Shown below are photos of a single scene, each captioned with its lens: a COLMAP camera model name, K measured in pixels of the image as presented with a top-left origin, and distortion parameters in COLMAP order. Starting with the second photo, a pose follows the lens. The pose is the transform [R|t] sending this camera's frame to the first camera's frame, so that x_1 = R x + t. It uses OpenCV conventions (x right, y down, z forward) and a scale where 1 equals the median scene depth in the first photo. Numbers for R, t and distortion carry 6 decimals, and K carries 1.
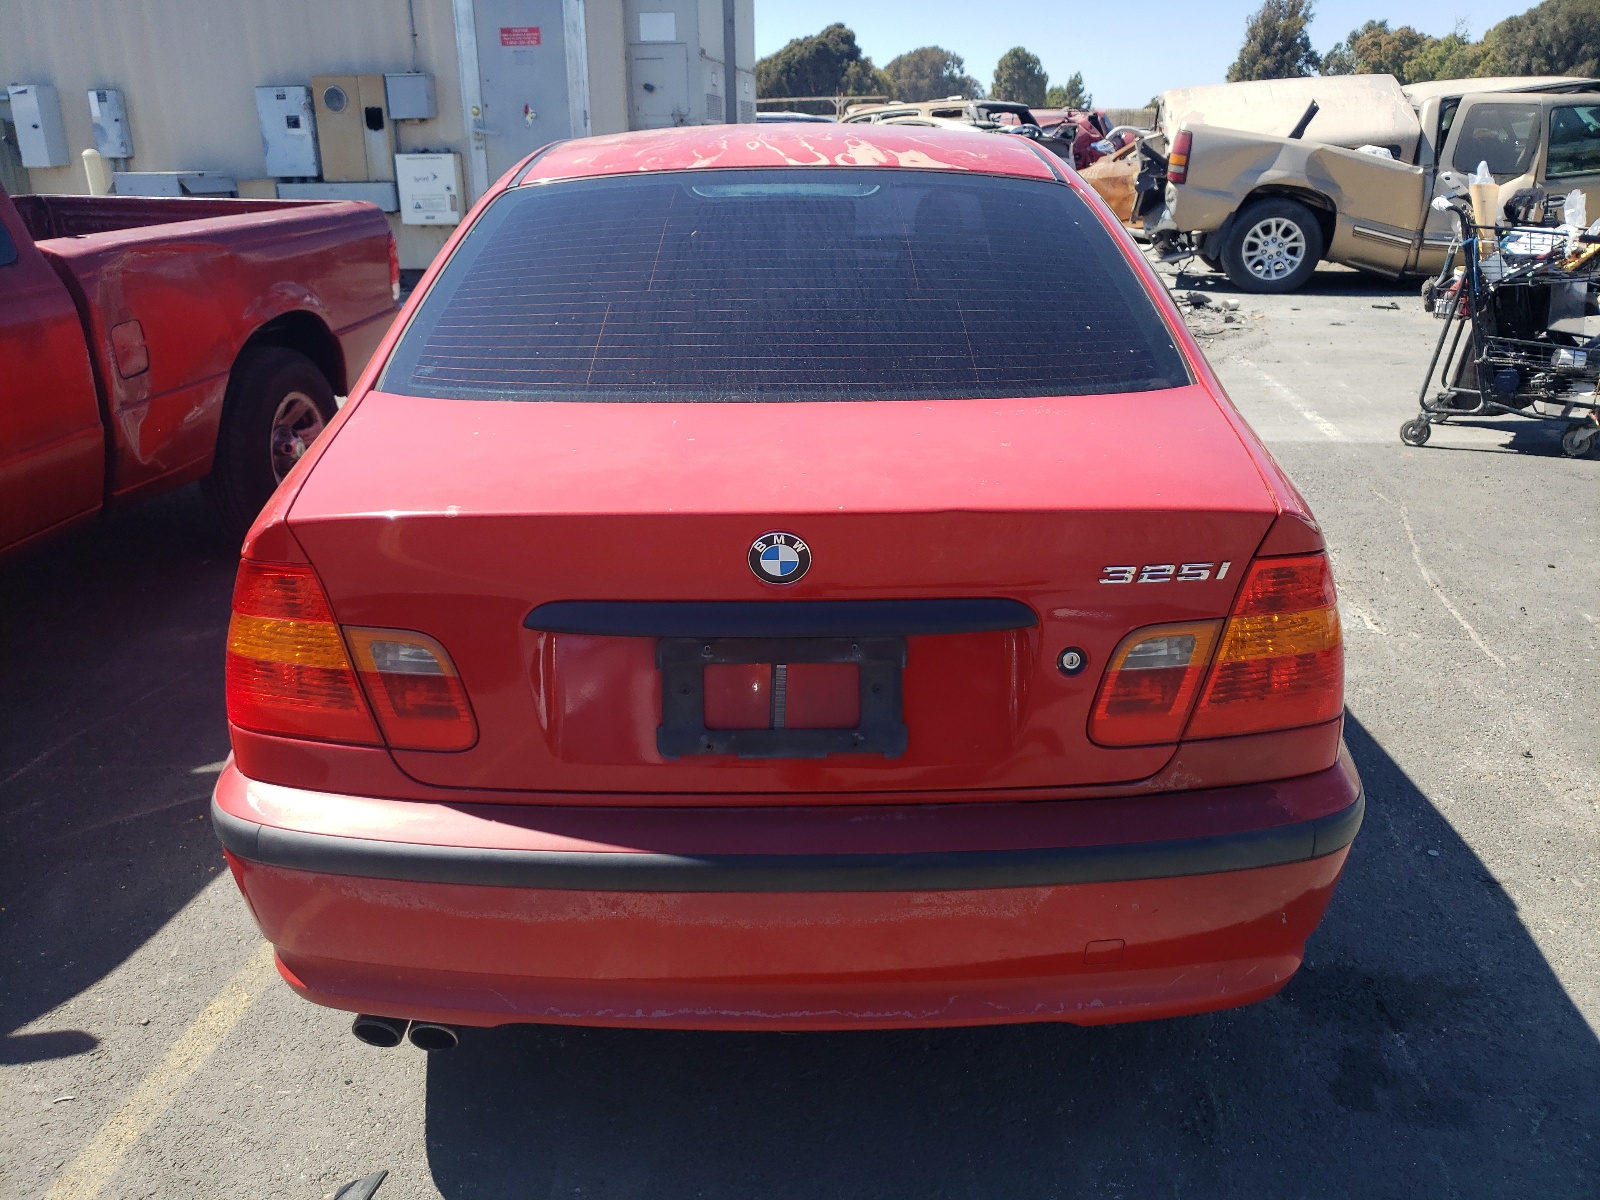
lens RADIAL K [[1242.4, 0, 804.1], [0, 1242.4, 603.3], [0, 0, 1]] dist [-0.010731, 0.028965]
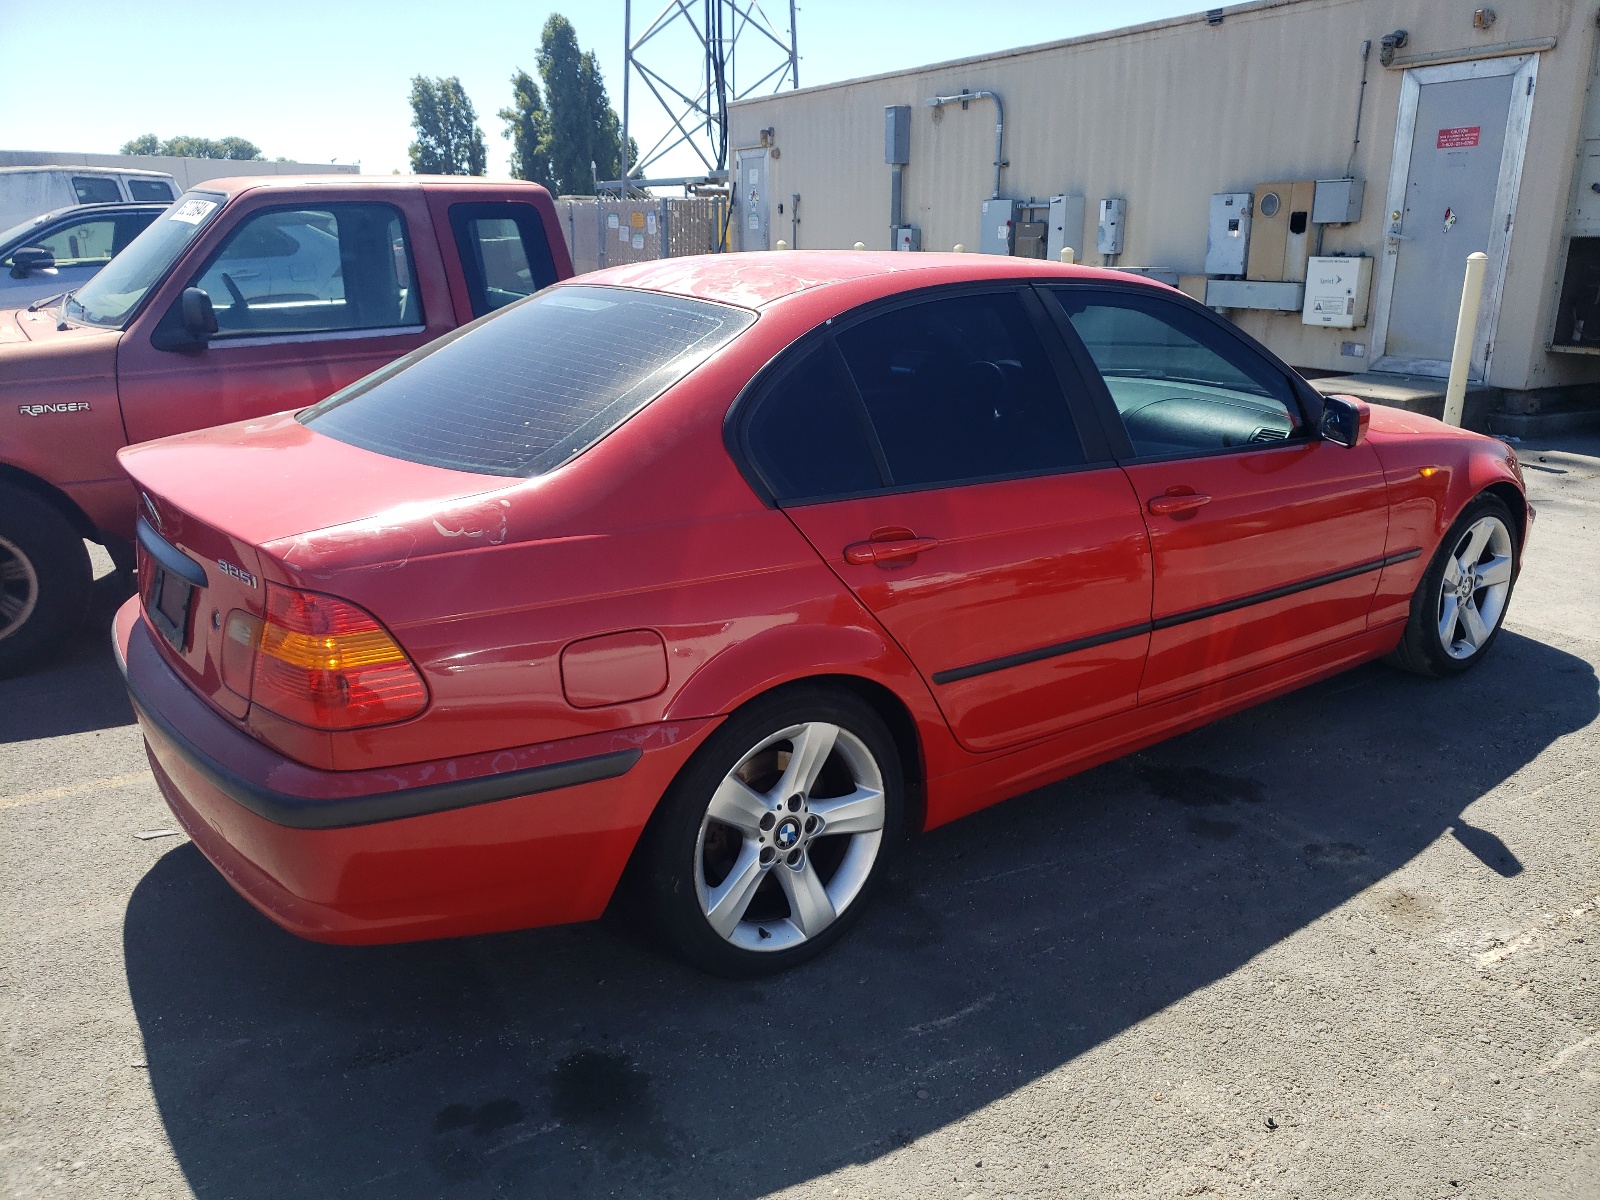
lens RADIAL K [[1242.4, 0, 798.0], [0, 1242.4, 599.0], [0, 0, 1]] dist [-0.010731, 0.028965]
pose [[0.607854, 0.234385, -0.758668, 0.253246], [-0.287002, 0.955701, 0.065307, -0.039116], [0.740367, 0.178042, 0.648196, 0.078516]]
